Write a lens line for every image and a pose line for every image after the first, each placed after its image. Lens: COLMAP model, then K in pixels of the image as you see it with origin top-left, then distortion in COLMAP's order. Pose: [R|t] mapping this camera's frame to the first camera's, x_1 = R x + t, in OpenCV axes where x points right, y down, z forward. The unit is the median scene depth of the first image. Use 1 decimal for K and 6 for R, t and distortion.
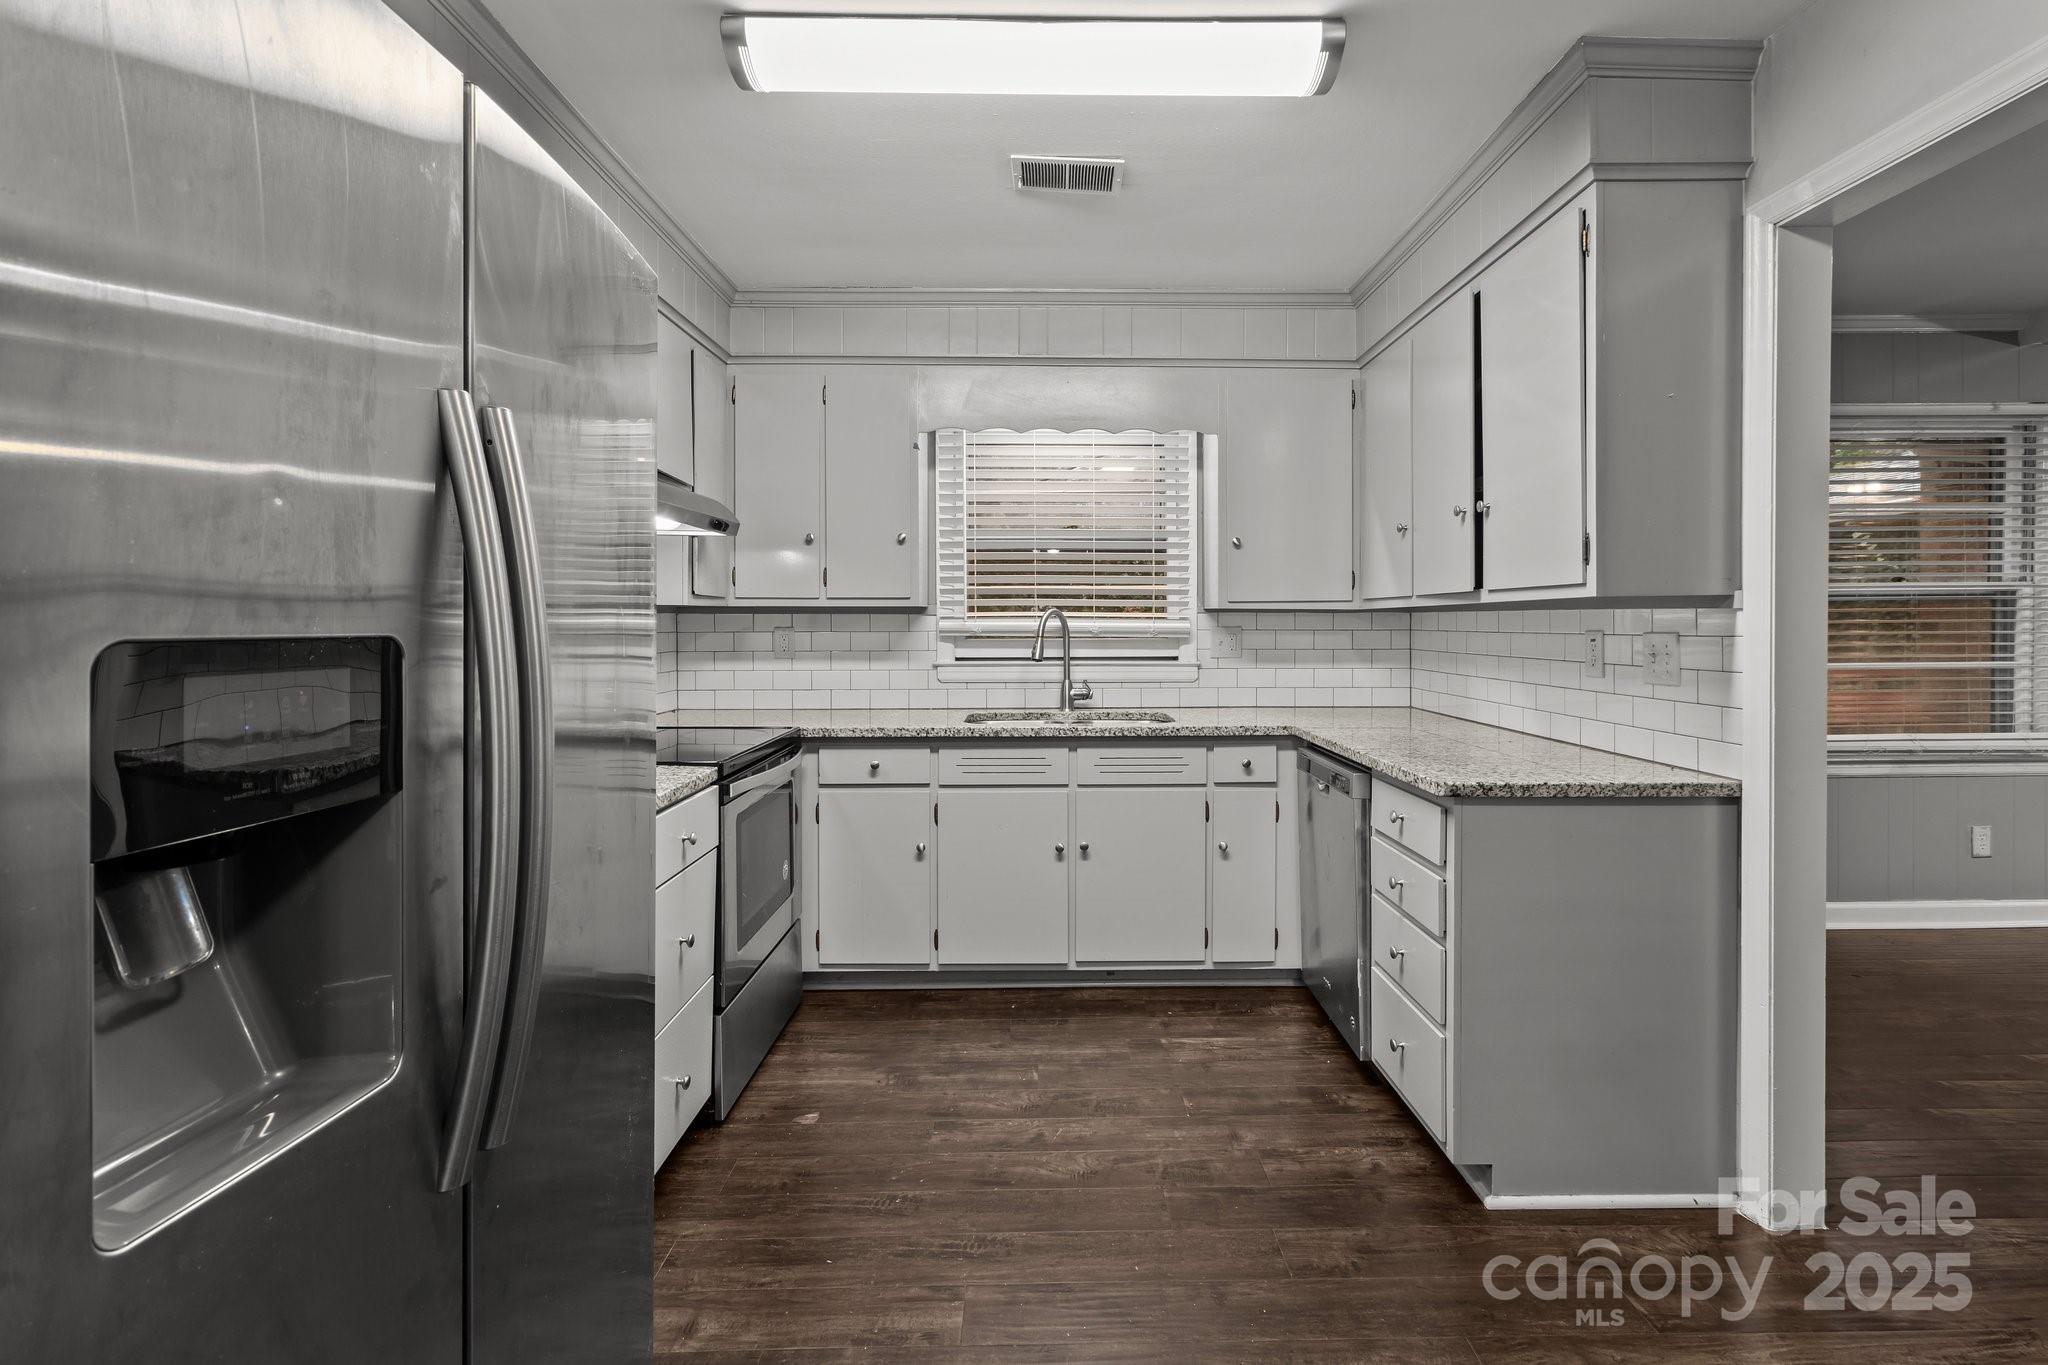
lens RADIAL K [[947.0, 0, 1048.2], [0, 947.0, 624.7], [0, 0, 1]] dist [-0.003557, 0.001636]
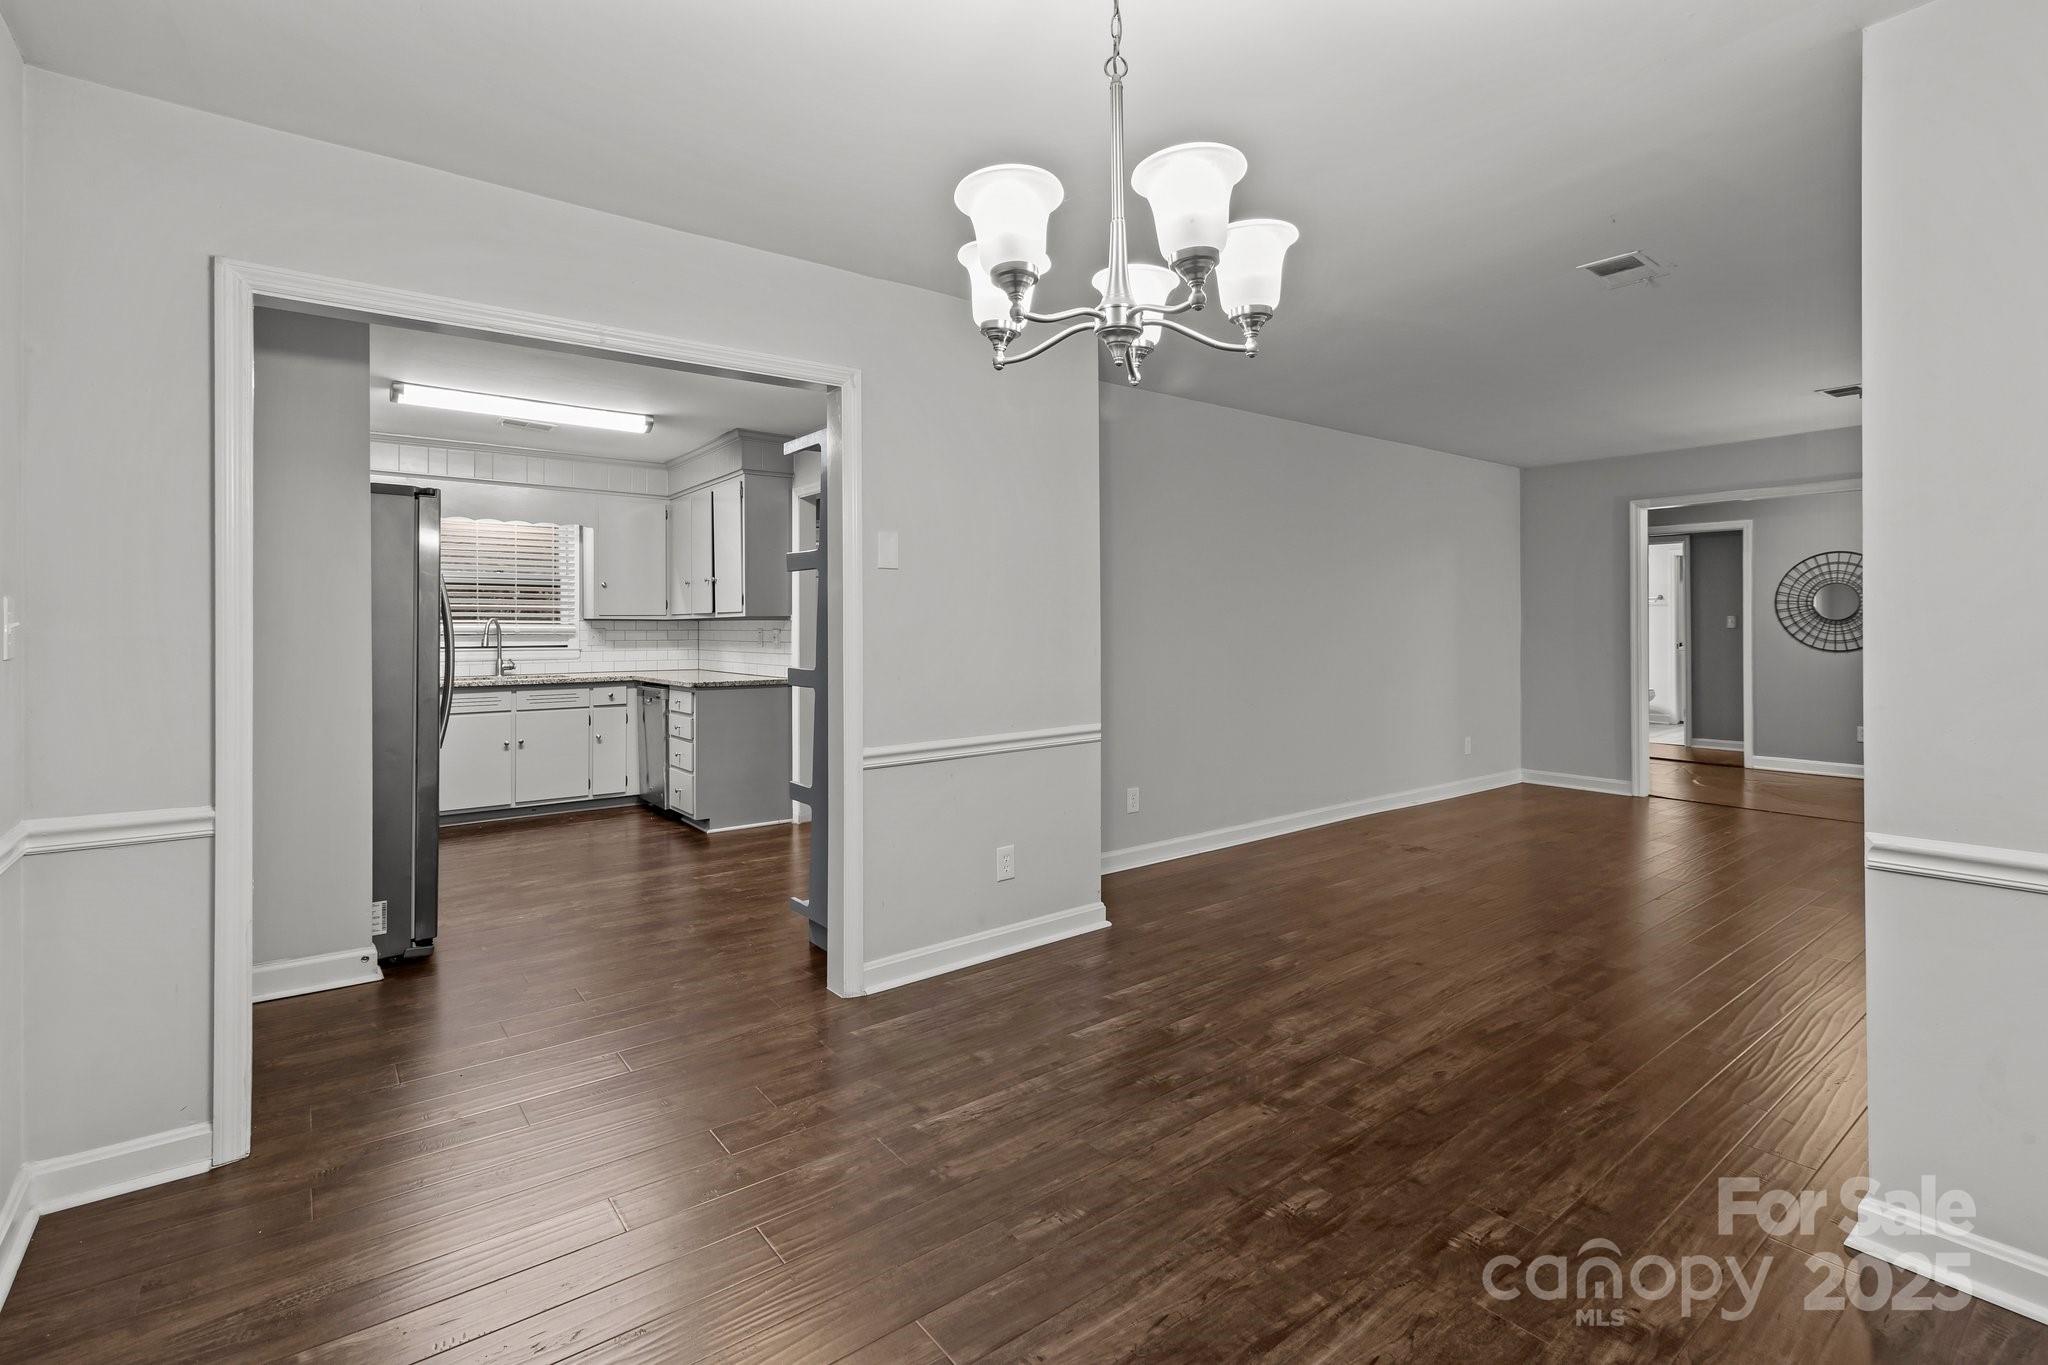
lens RADIAL K [[947.0, 0, 1041.6], [0, 947.0, 625.3], [0, 0, 1]] dist [-0.003557, 0.001636]
pose [[0.790555, 0.001165, 0.612389, -0.299502], [0.002743, 0.999981, -0.005443, 0.009935], [-0.612384, 0.005983, 0.790538, -1.157787]]
